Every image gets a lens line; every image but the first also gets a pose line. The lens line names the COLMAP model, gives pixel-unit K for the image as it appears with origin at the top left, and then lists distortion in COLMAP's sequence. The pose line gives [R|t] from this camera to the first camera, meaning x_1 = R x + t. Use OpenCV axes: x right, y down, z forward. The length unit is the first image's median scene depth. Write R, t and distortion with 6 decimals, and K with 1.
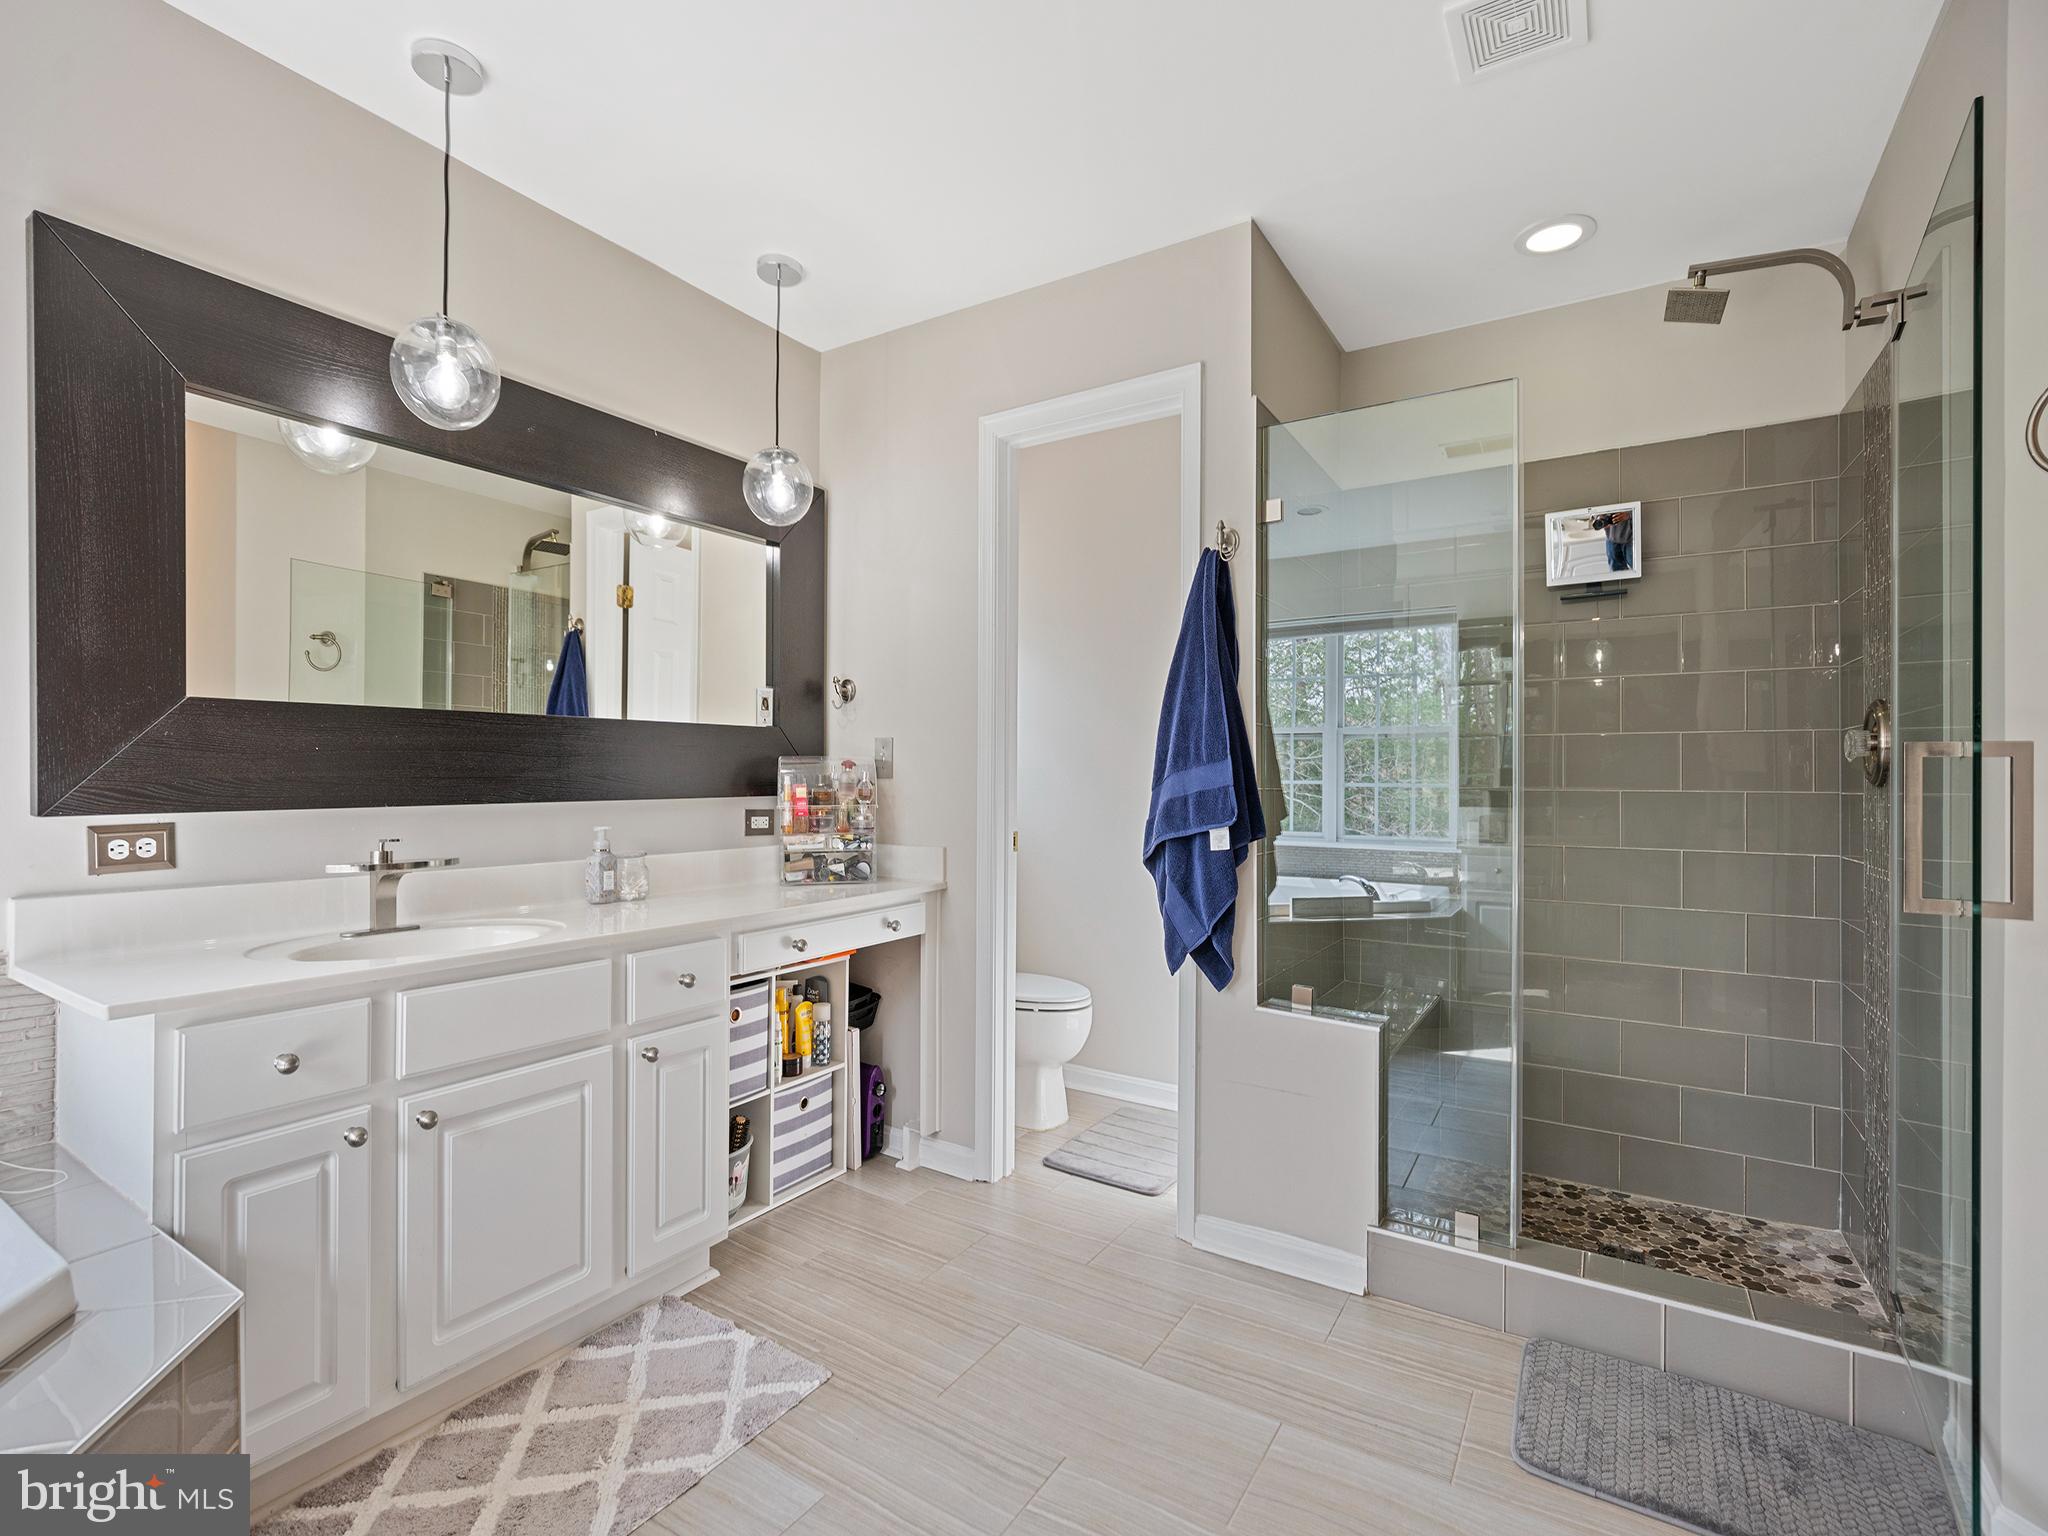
lens RADIAL K [[944.8, 0, 1039.4], [0, 944.8, 772.6], [0, 0, 1]] dist [-0.029358, 0.007754]
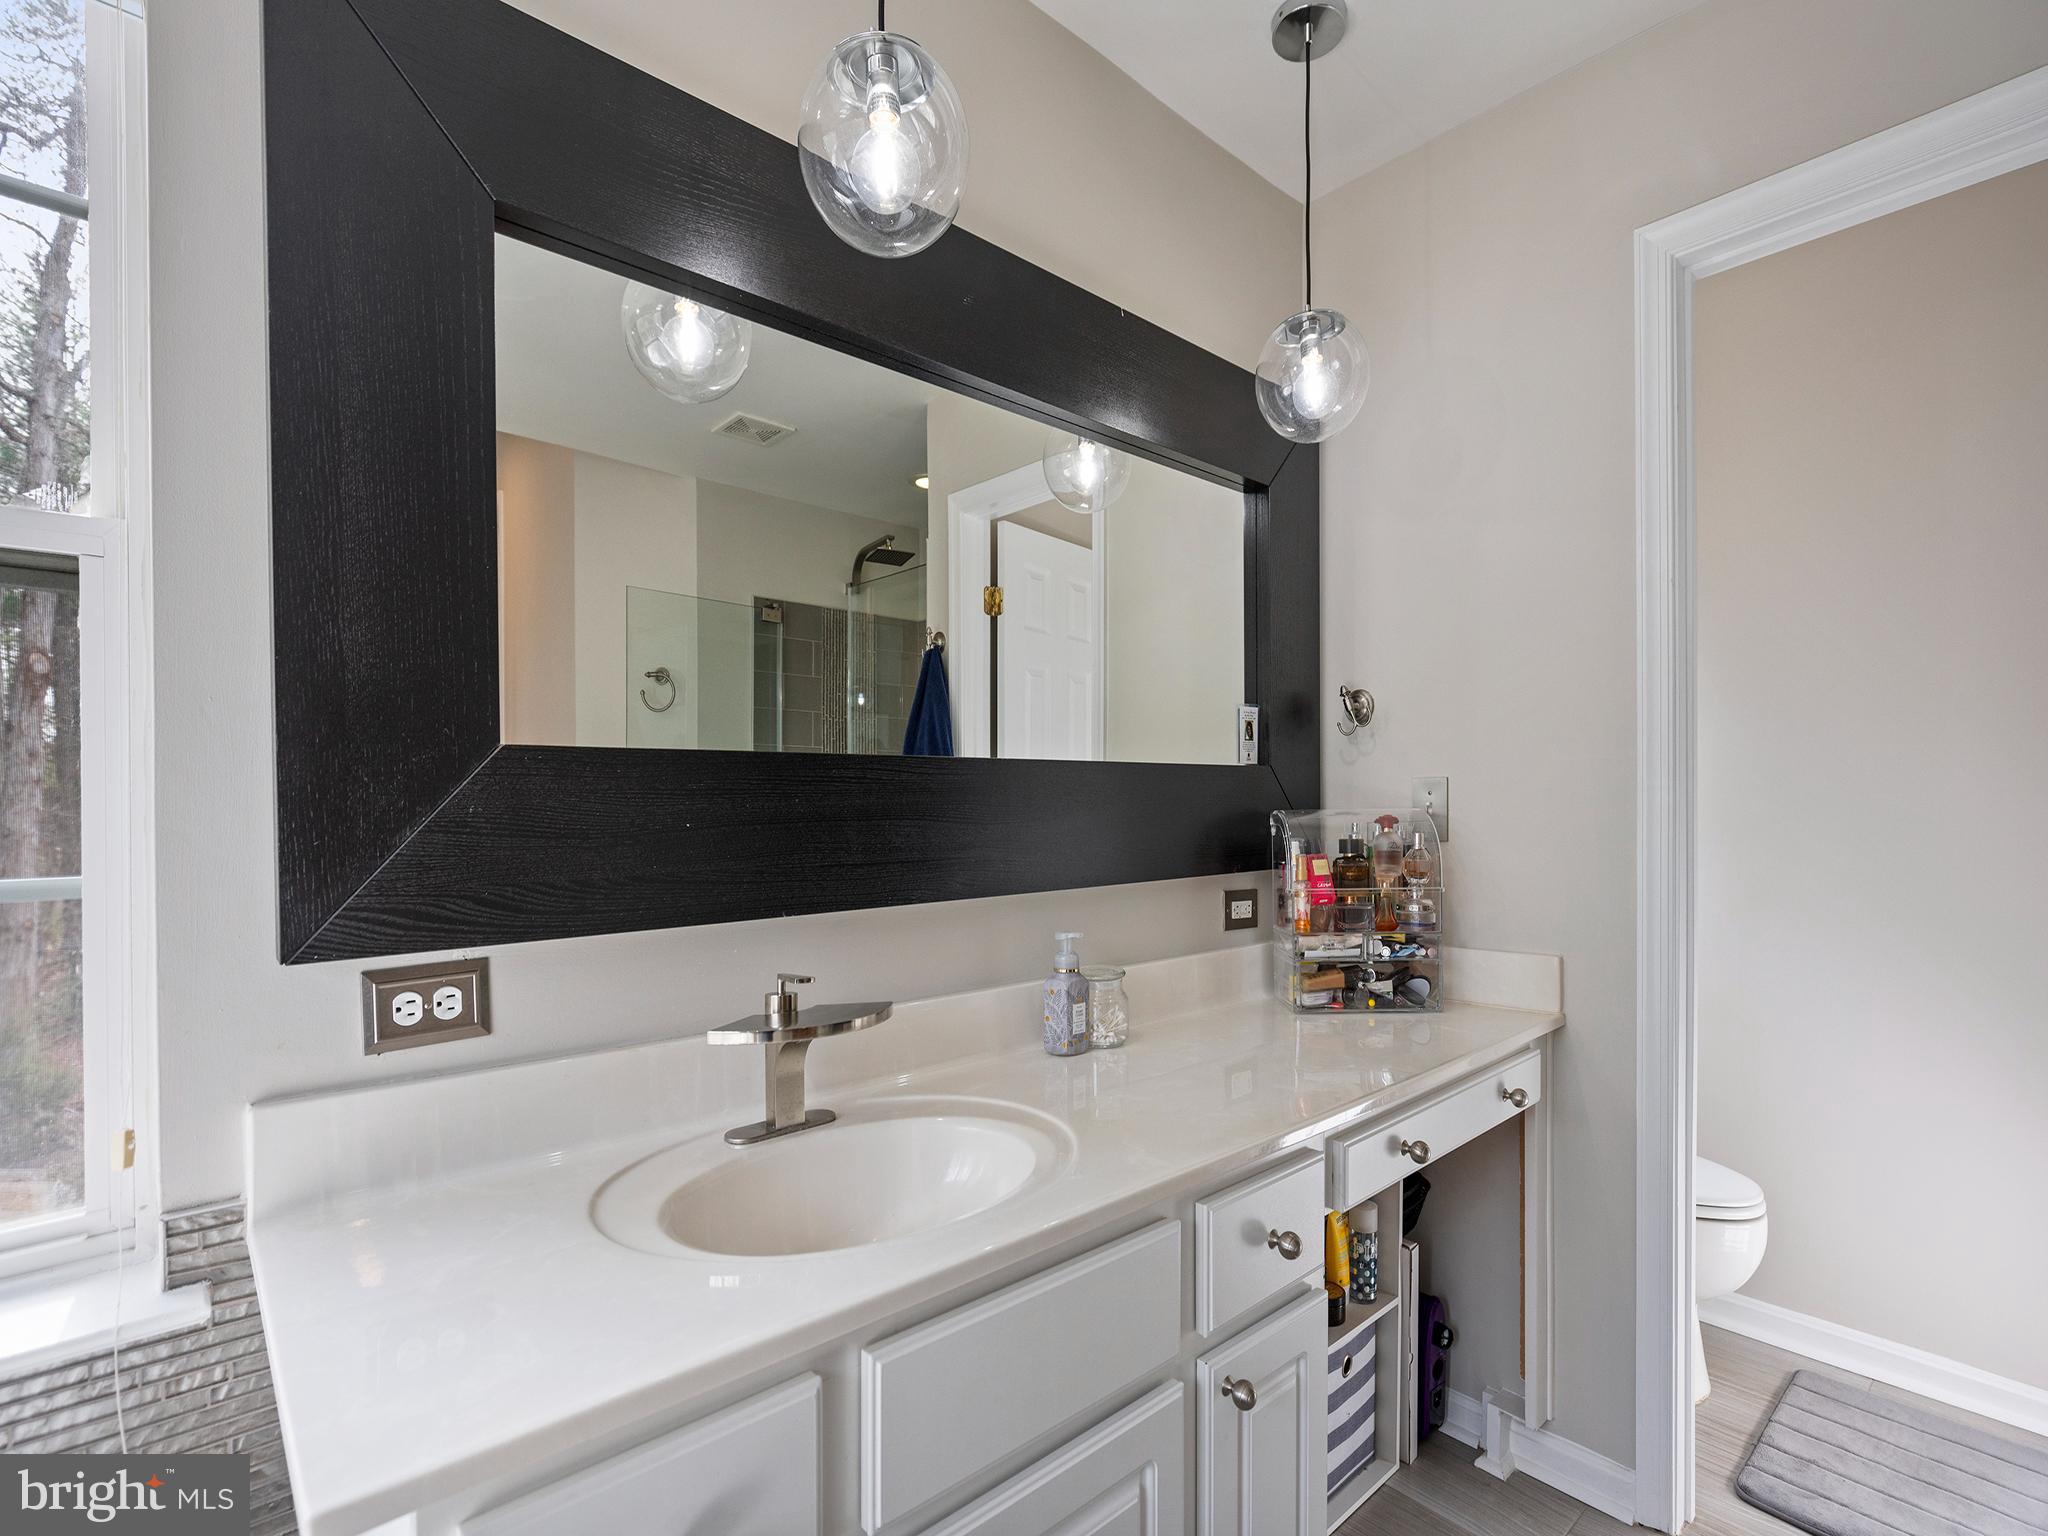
lens RADIAL K [[944.8, 0, 988.4], [0, 944.8, 803.0], [0, 0, 1]] dist [-0.029358, 0.007754]
pose [[0.954379, -0.011780, -0.298364, -0.280198], [0.012471, 0.999922, 0.000410, -0.025740], [0.298336, -0.004112, 0.954452, 0.327316]]
